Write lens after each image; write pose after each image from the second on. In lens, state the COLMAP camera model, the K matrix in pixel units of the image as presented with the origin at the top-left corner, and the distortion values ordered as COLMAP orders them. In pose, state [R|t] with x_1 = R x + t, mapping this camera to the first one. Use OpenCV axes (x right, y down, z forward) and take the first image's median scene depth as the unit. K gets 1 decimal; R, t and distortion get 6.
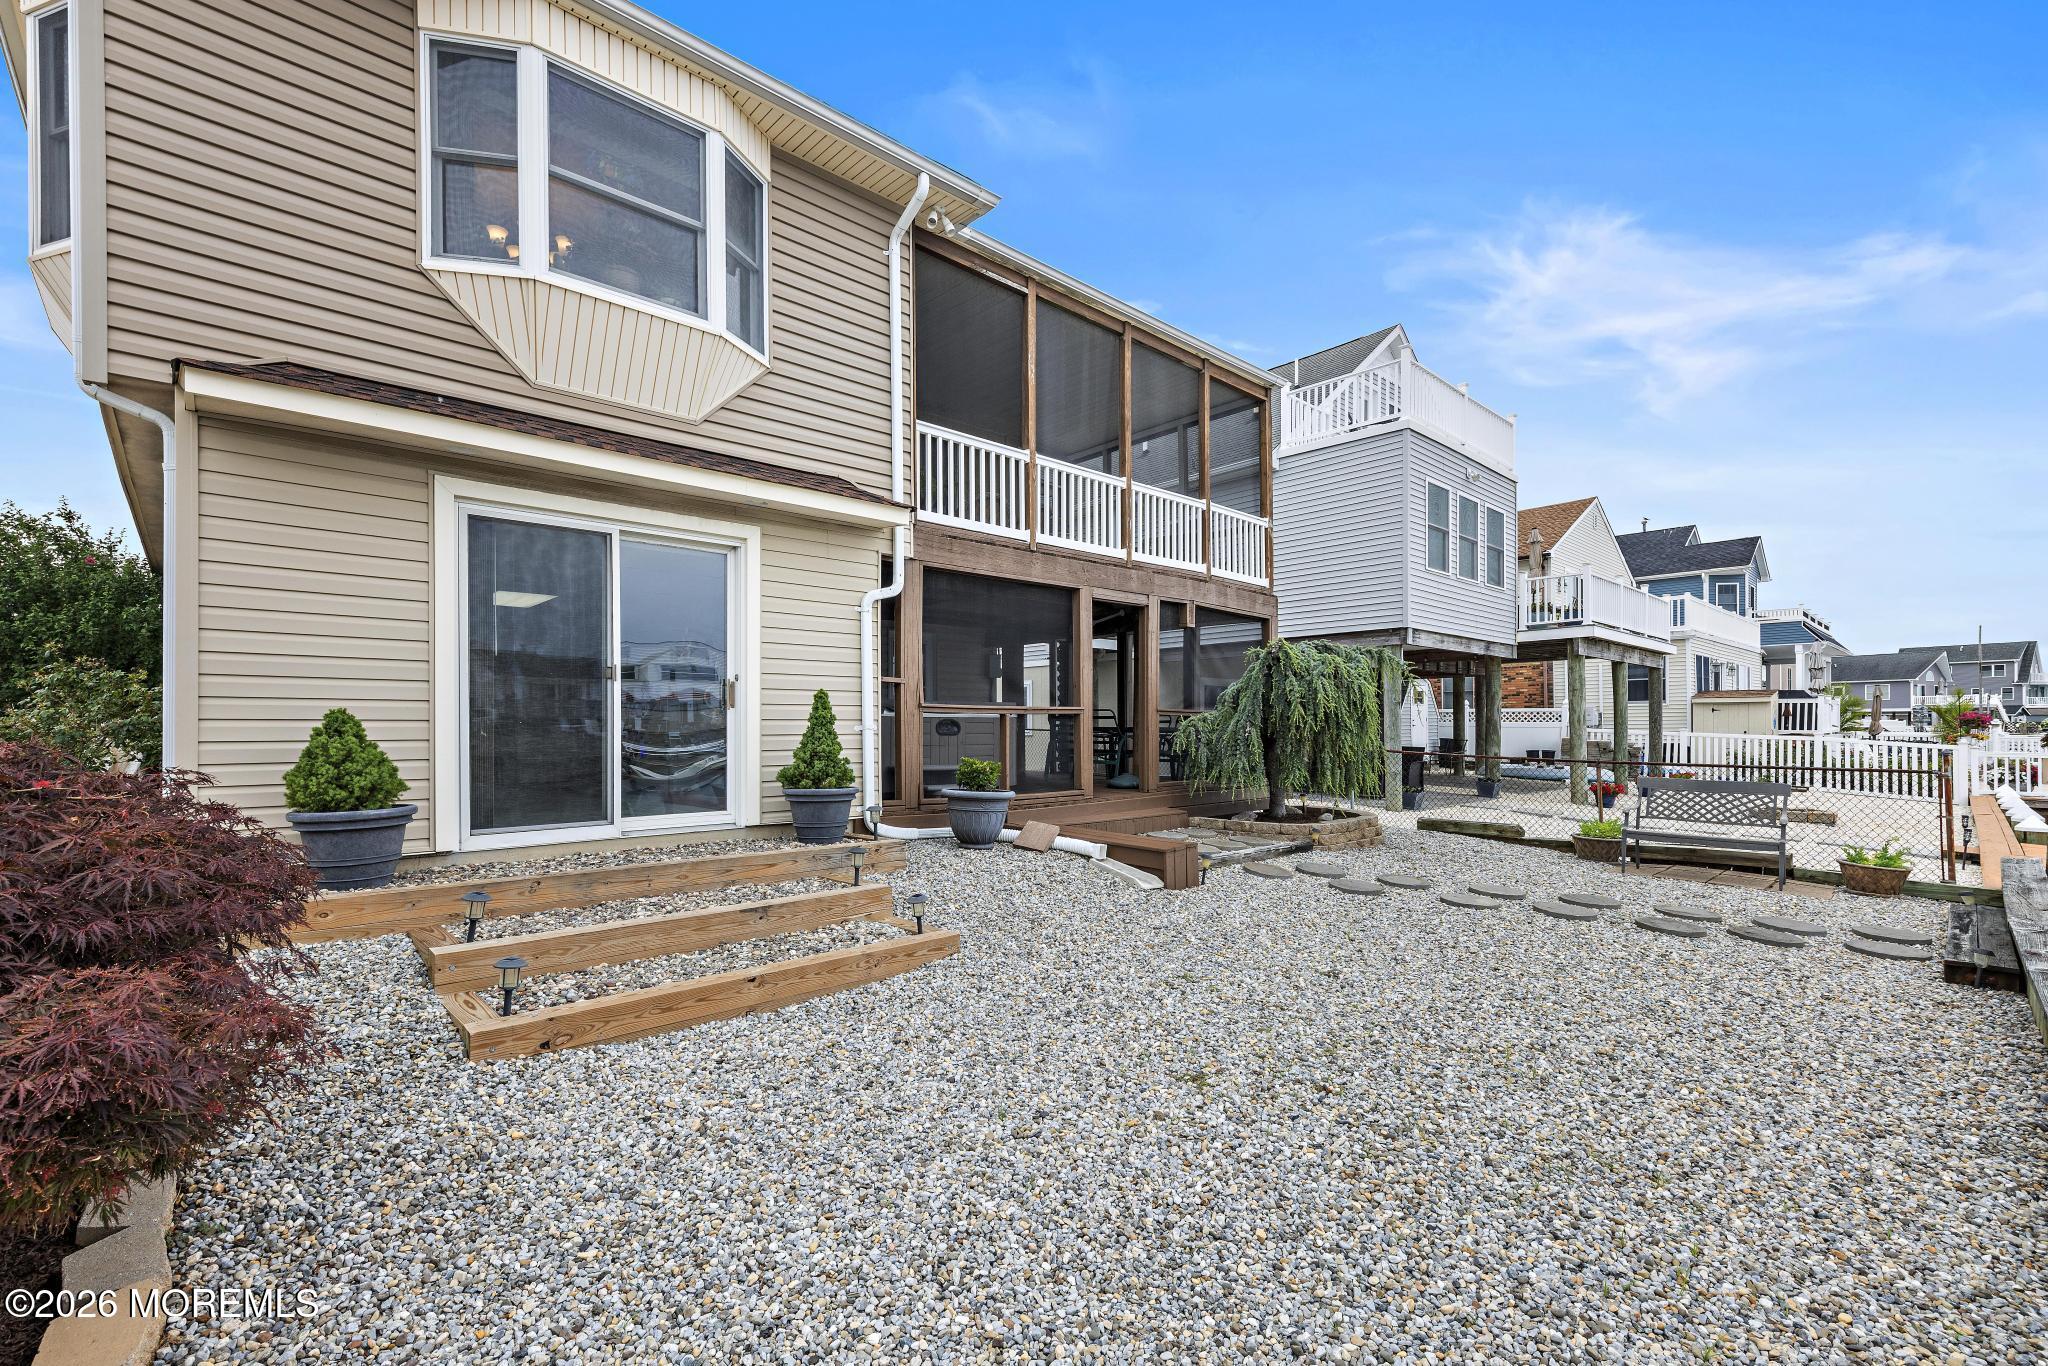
lens RADIAL K [[880.3, 0, 1025.0], [0, 880.3, 726.7], [0, 0, 1]] dist [0.001935, 0.000105]
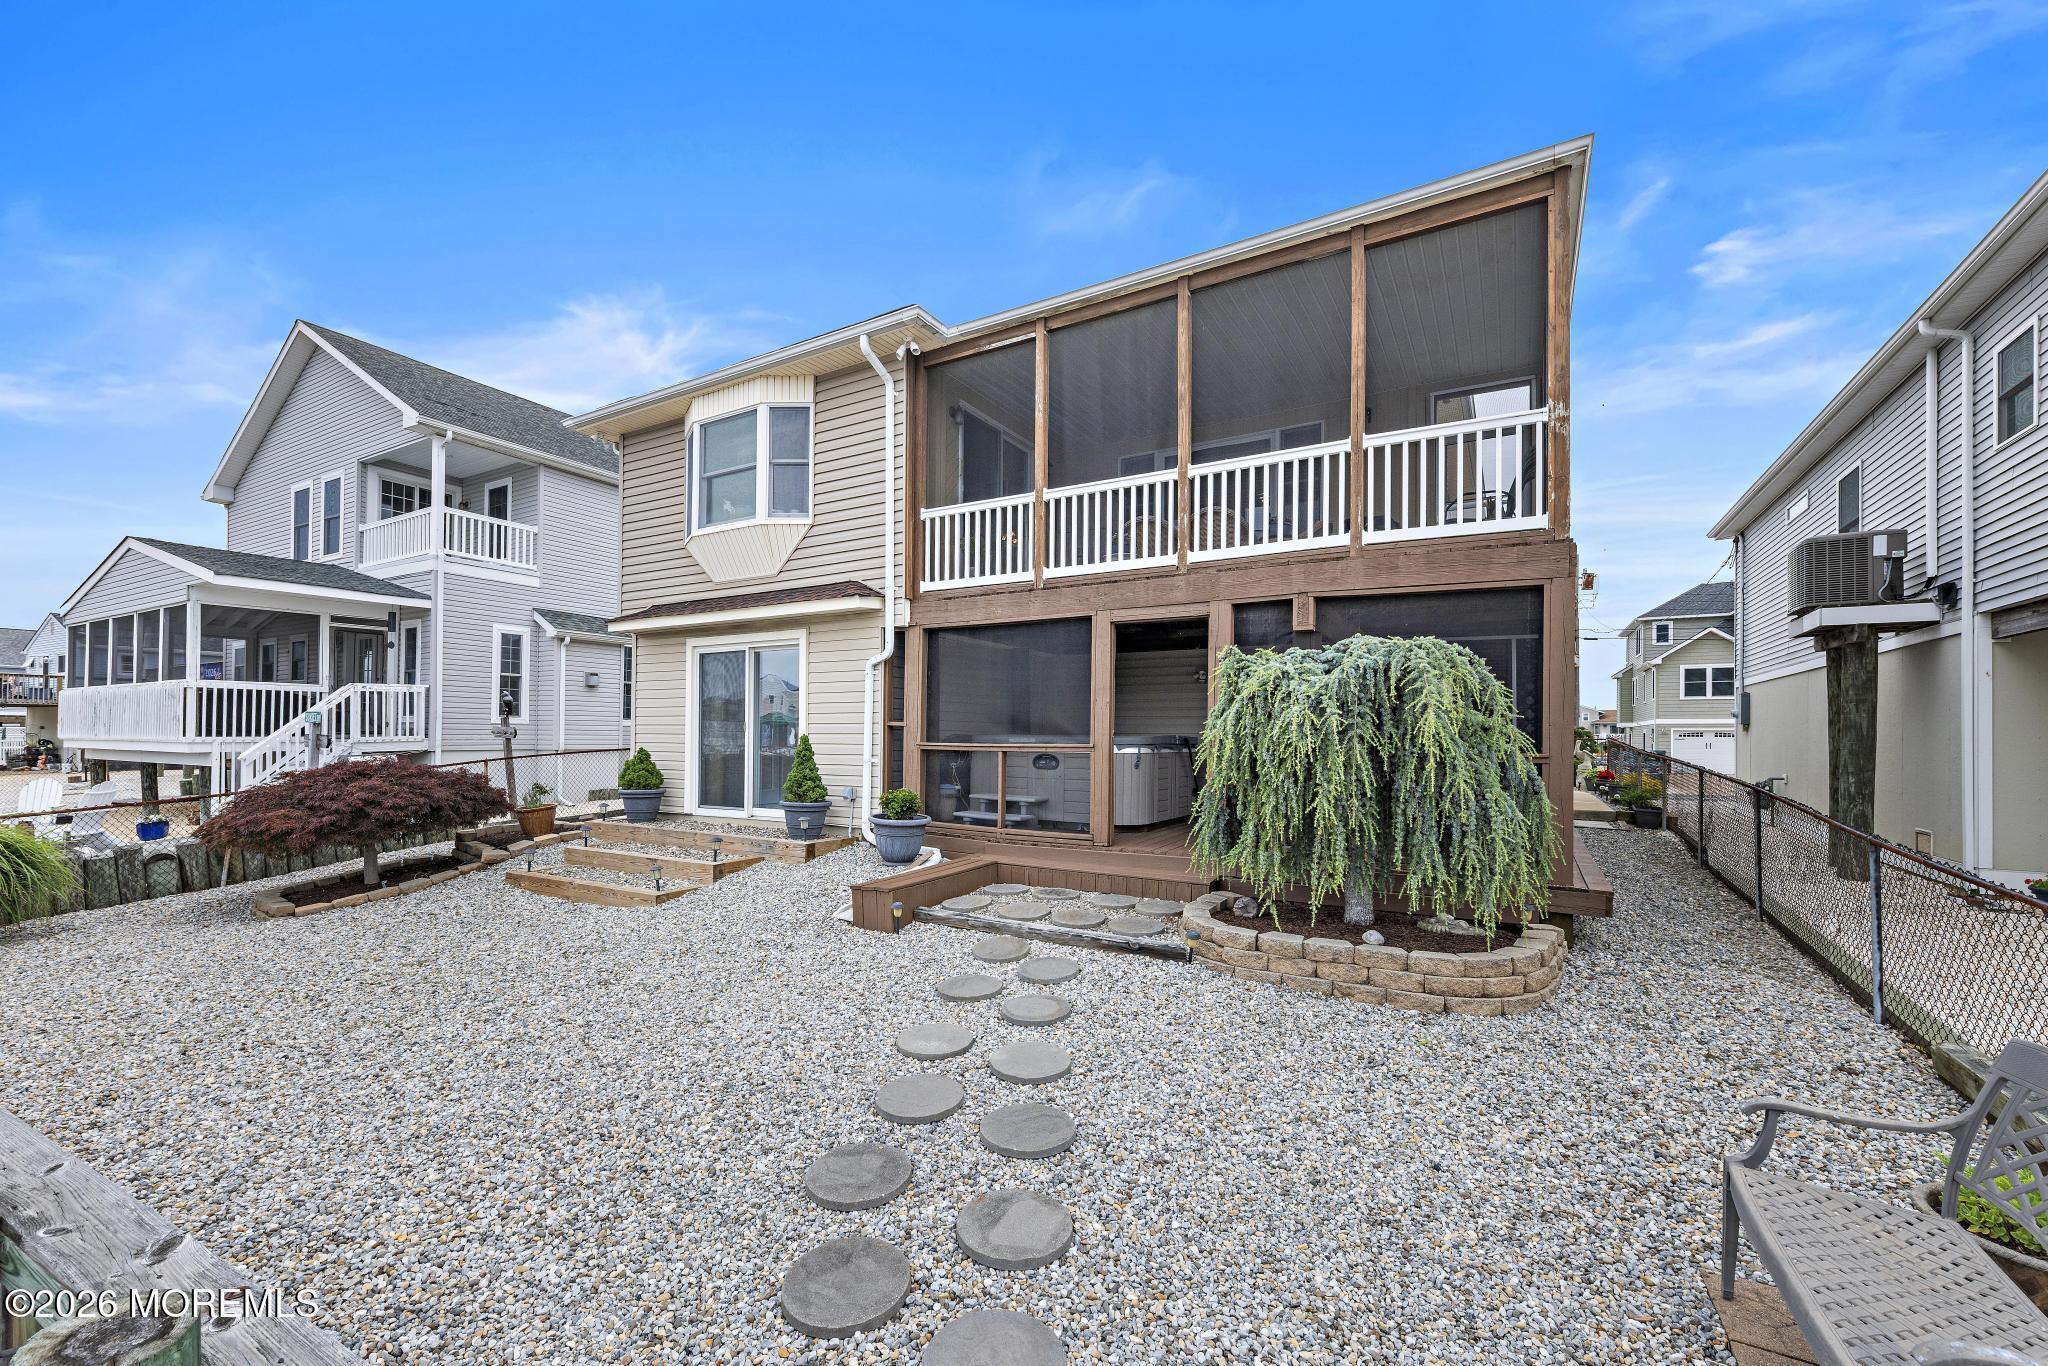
lens RADIAL K [[827.4, 0, 1025.4], [0, 827.4, 731.8], [0, 0, 1]] dist [-0.001943, -0.000029]
pose [[0.294370, -0.005591, -0.955675, 0.969086], [-0.012375, 0.999877, -0.009662, -0.030165], [0.955611, 0.014670, 0.294265, 0.766105]]
